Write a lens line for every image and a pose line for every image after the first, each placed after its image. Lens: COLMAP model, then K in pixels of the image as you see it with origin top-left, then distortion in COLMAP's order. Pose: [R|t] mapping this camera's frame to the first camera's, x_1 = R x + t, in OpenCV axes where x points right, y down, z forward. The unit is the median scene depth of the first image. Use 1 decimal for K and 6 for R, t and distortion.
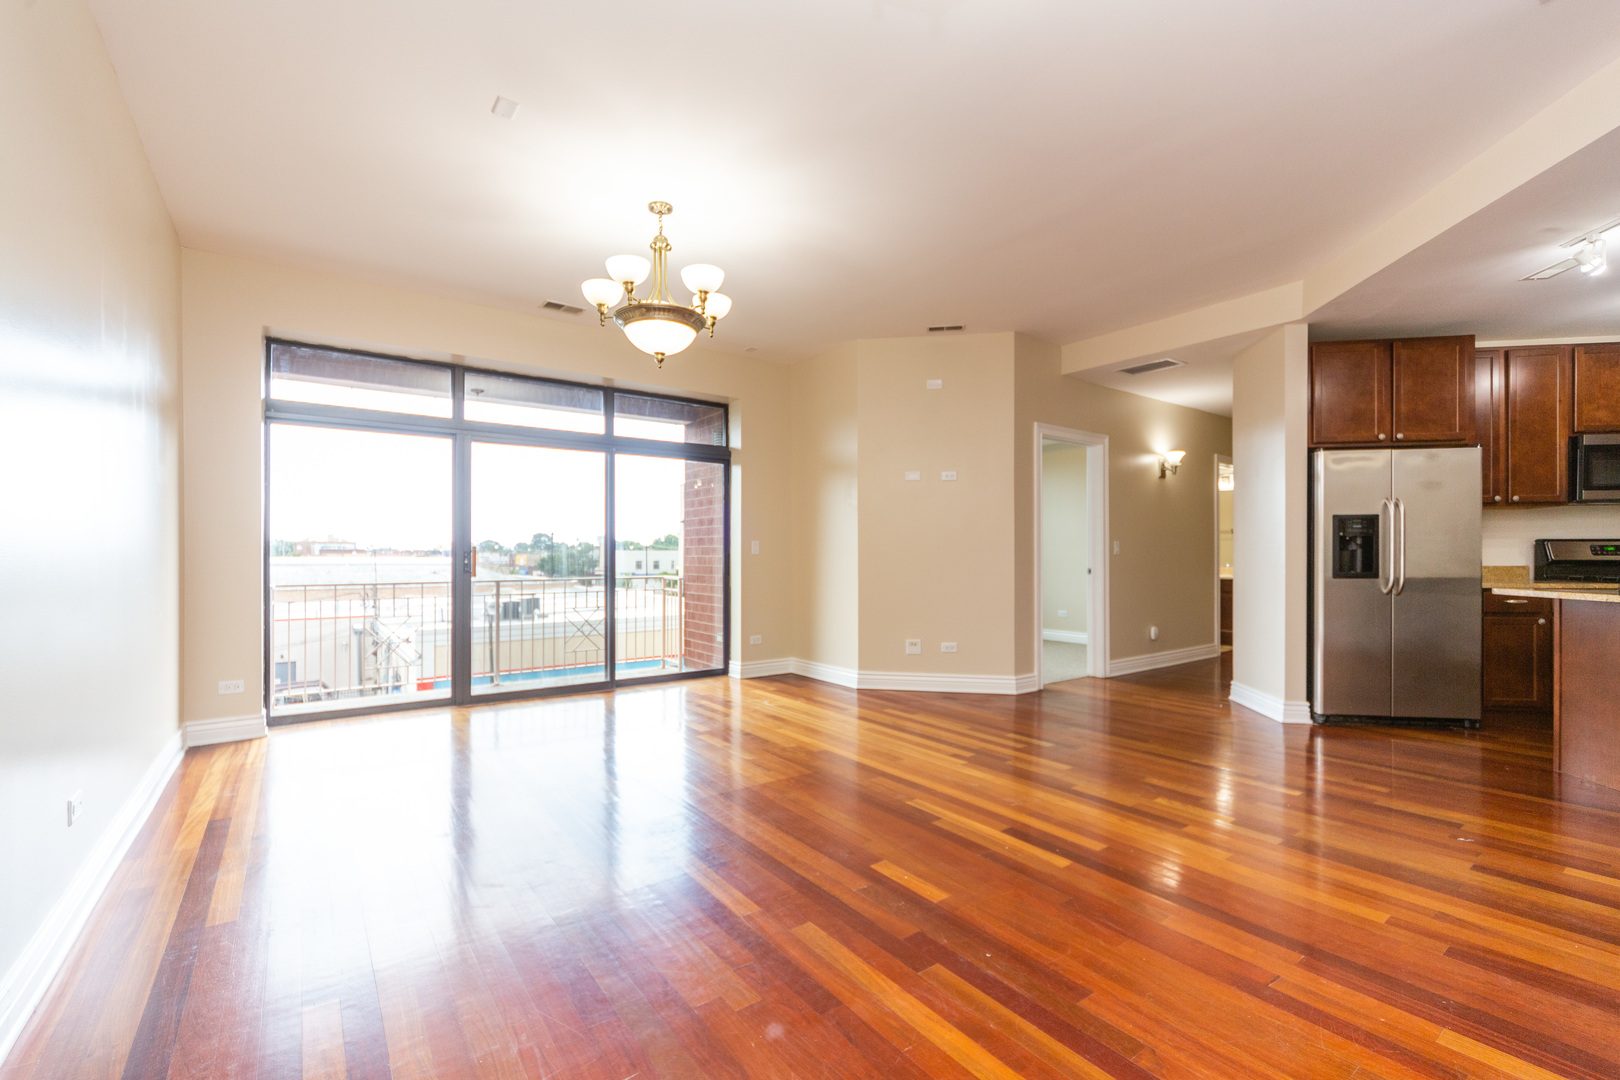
lens RADIAL K [[689.2, 0, 805.9], [0, 689.2, 556.7], [0, 0, 1]] dist [0.001396, -0.000064]
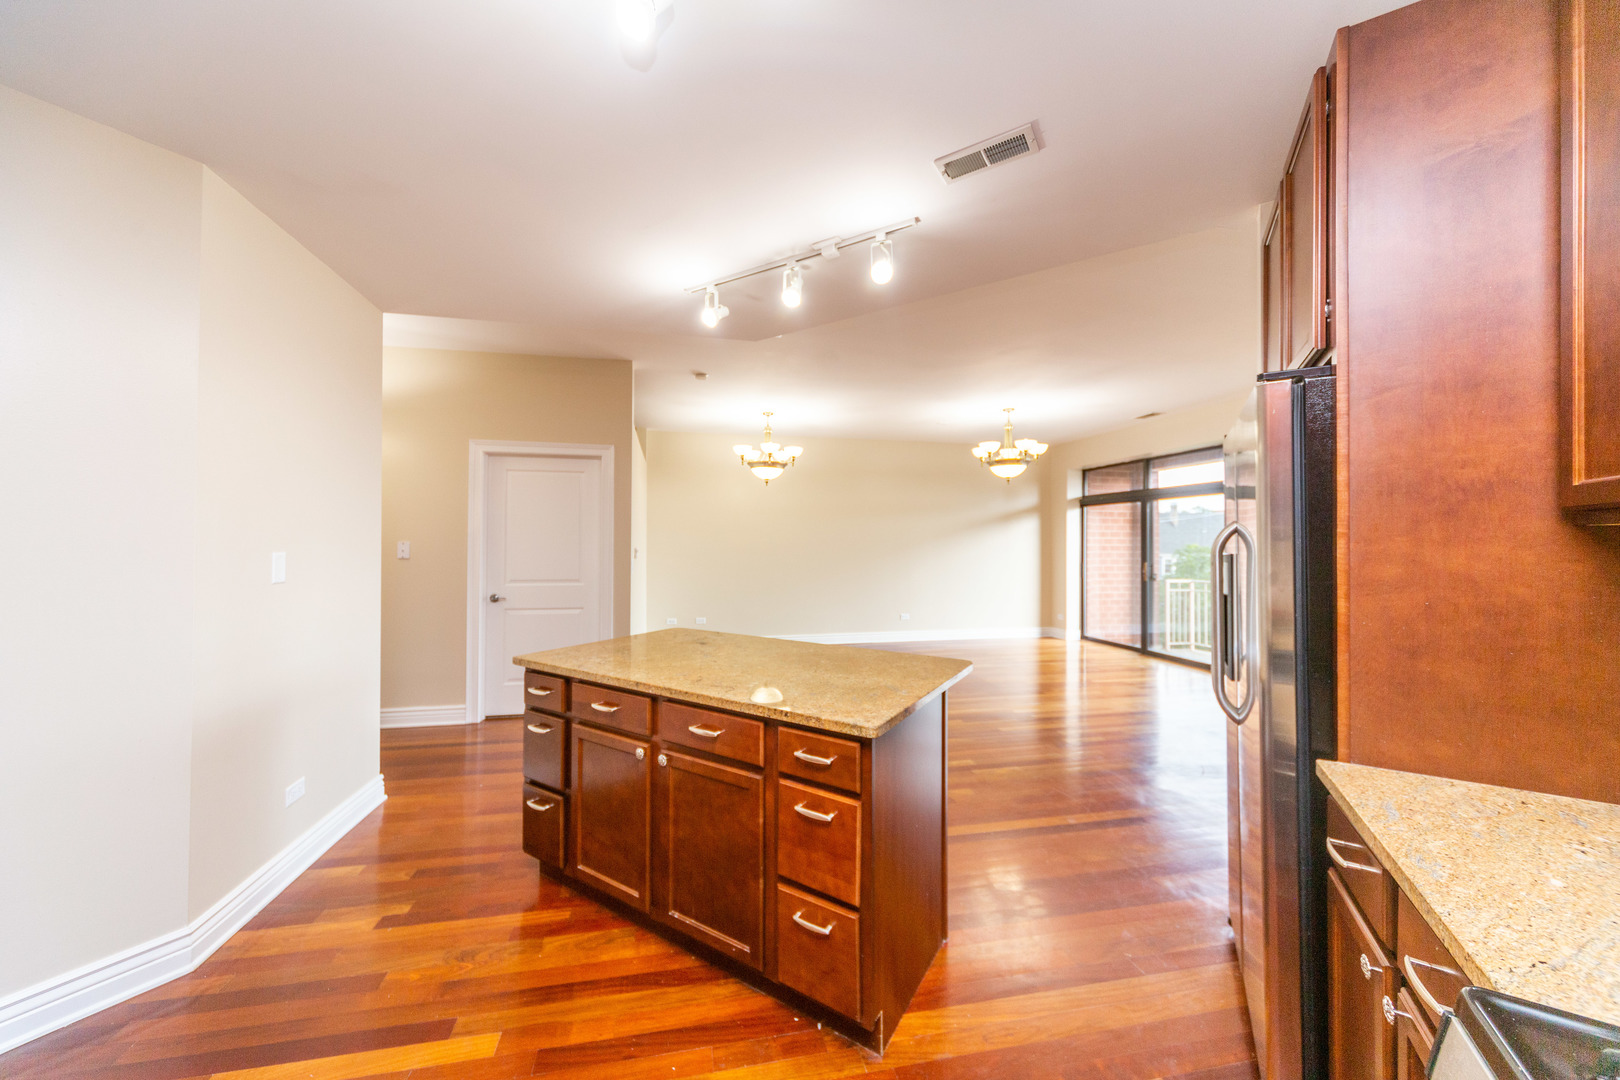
lens RADIAL K [[564.1, 0, 783.6], [0, 564.1, 539.1], [0, 0, 1]] dist [0.001744, 0.000035]
pose [[-0.419372, -0.008214, -0.907777, 1.308441], [-0.004435, 0.999966, -0.006999, -0.066107], [0.907804, 0.001091, -0.419394, 0.854706]]
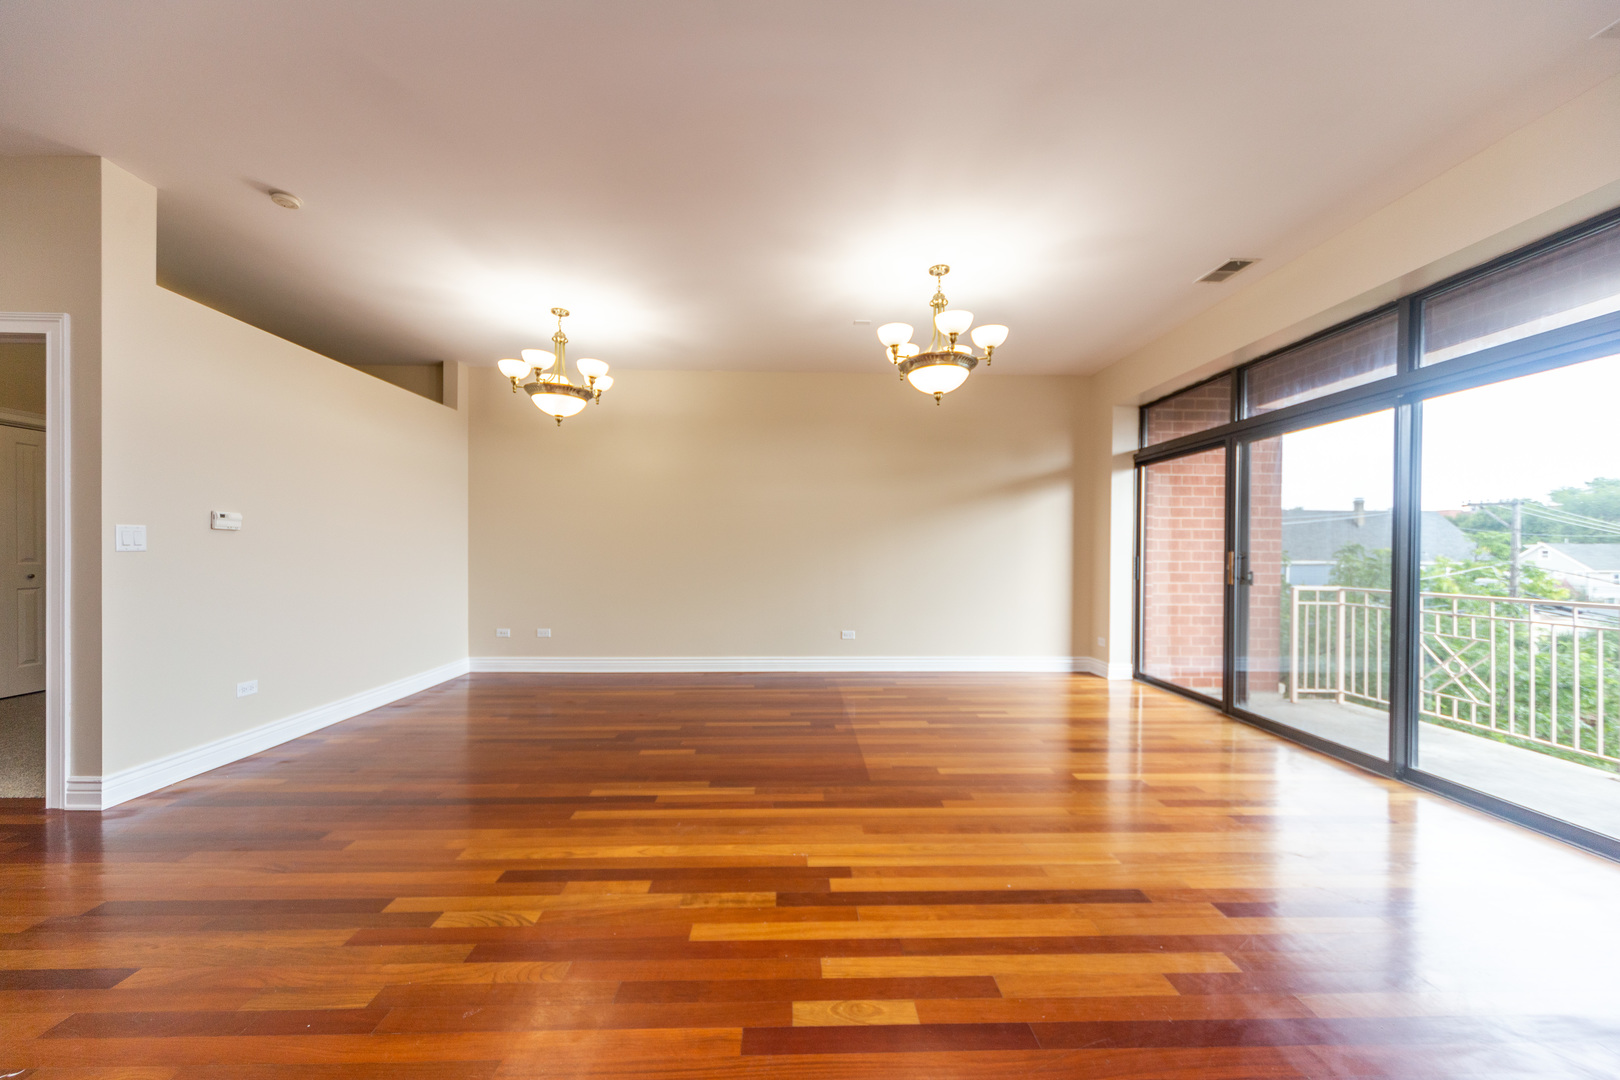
lens RADIAL K [[568.4, 0, 807.5], [0, 568.4, 553.4], [0, 0, 1]] dist [0.005658, 0.000024]
pose [[-0.564850, 0.001314, -0.825193, 0.570887], [-0.006489, 0.999961, 0.006034, -0.015091], [0.825168, 0.008763, -0.564819, 1.065497]]
